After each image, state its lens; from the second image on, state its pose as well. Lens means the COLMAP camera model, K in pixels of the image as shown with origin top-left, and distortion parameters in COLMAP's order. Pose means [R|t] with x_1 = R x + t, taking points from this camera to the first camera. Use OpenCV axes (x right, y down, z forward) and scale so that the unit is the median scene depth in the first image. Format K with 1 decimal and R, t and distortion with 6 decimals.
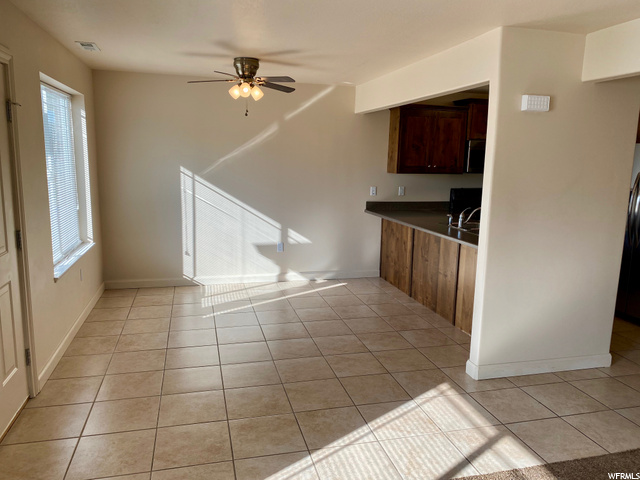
lens RADIAL K [[486.0, 0, 324.4], [0, 486.0, 239.9], [0, 0, 1]] dist [0.004103, -0.004997]
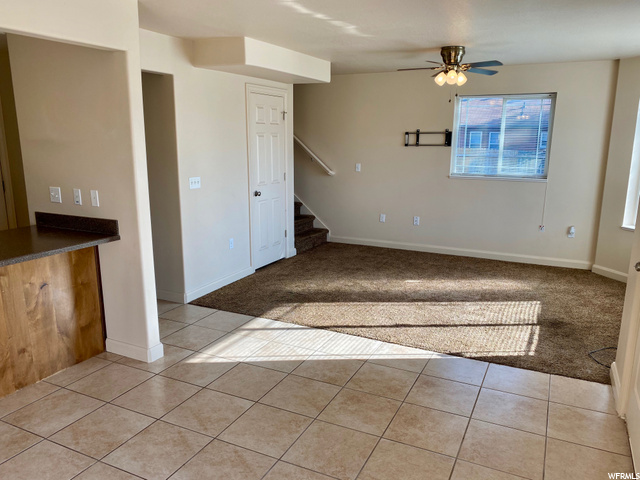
lens RADIAL K [[486.0, 0, 324.4], [0, 486.0, 239.9], [0, 0, 1]] dist [0.004103, -0.004997]
pose [[-0.755847, -0.170999, 0.632024, -0.428495], [0.083891, 0.932045, 0.352499, -0.209400], [-0.649352, 0.319456, -0.690138, 1.100566]]
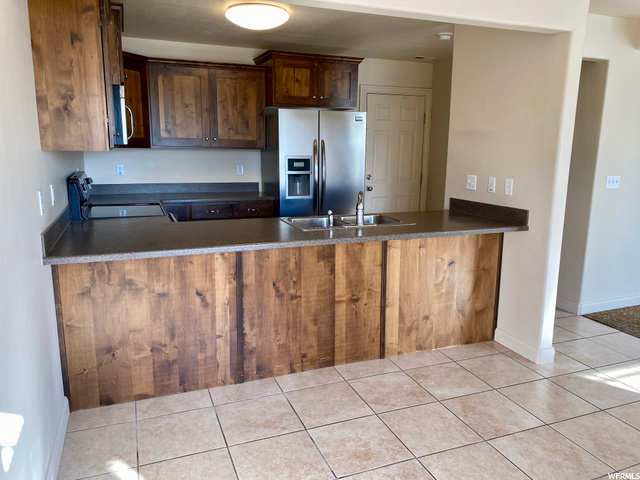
lens RADIAL K [[486.0, 0, 324.4], [0, 486.0, 239.9], [0, 0, 1]] dist [0.004103, -0.004997]
pose [[-0.116157, -0.218833, 0.968824, -0.390241], [0.156788, 0.959157, 0.235448, -0.178061], [-0.980778, 0.179249, -0.077102, 1.144808]]
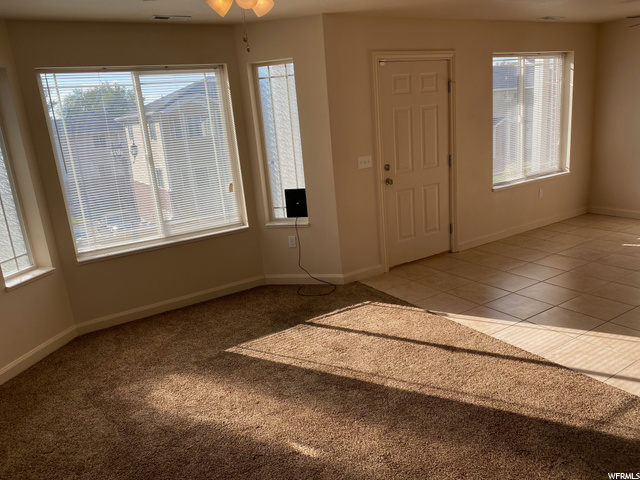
lens RADIAL K [[486.0, 0, 324.4], [0, 486.0, 239.9], [0, 0, 1]] dist [0.004103, -0.004997]
pose [[0.295432, 0.195111, -0.935228, 0.611800], [-0.074452, 0.980648, 0.181068, -0.001515], [0.952458, 0.016136, 0.304242, 0.019464]]
